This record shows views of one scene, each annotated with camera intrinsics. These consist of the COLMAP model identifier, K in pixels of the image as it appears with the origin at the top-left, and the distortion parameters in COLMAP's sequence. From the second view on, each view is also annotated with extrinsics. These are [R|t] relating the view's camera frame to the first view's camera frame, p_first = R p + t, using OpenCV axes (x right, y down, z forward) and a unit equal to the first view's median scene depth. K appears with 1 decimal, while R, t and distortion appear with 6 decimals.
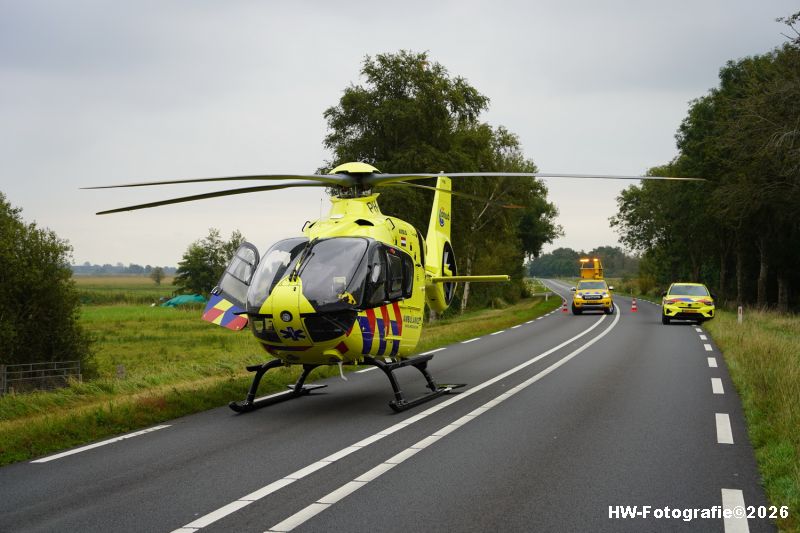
lens RADIAL K [[1267.8, 0, 387.7], [0, 1267.8, 263.2], [0, 0, 1]] dist [0.199745, 0.132166]
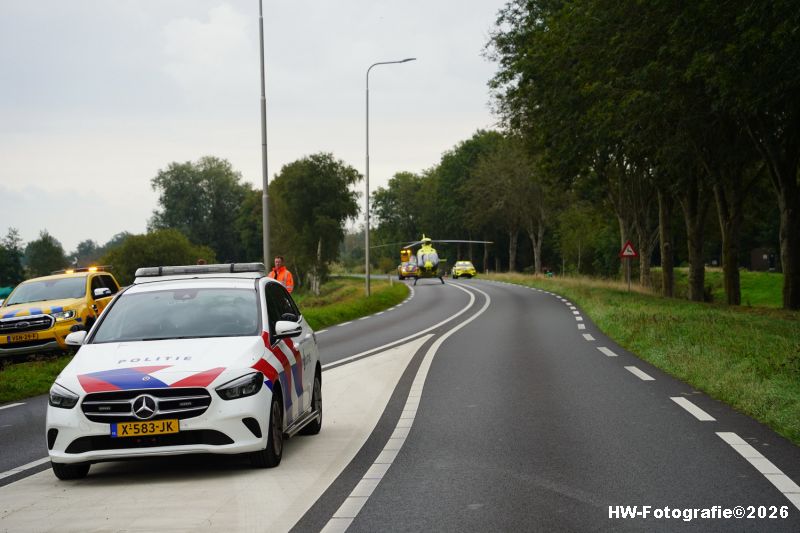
lens RADIAL K [[2125.5, 0, 400.0], [0, 2125.5, 266.5], [0, 0, 1]] dist [0.001405, -0.058642]
pose [[0.965944, -0.029776, 0.257032, -0.884529], [0.026825, 0.999528, 0.014979, -0.036971], [-0.257357, -0.007574, 0.966287, -2.745904]]
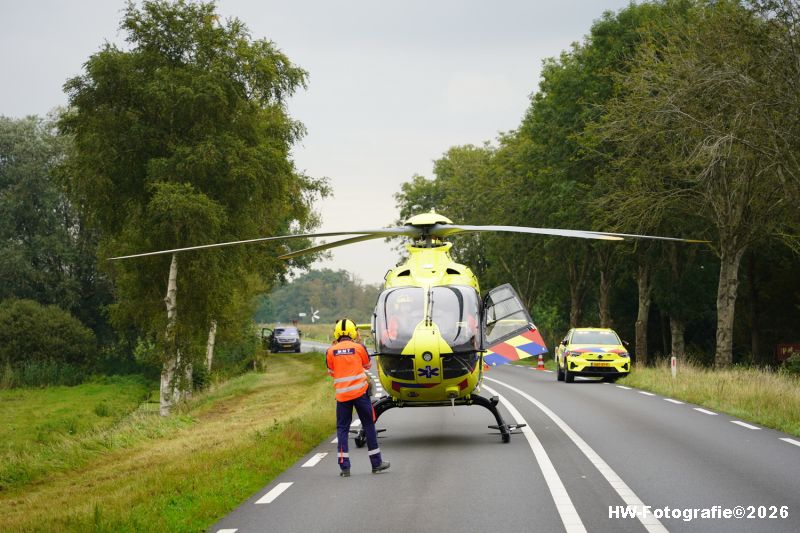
lens RADIAL K [[2345.5, 0, 398.4], [0, 2345.5, 277.2], [0, 0, 1]] dist [0.764782, 0.547981]
pose [[0.976877, -0.004330, 0.213758, -0.178286], [0.006237, 0.999947, -0.008247, -0.004063], [-0.213711, 0.009390, 0.976852, -0.343180]]
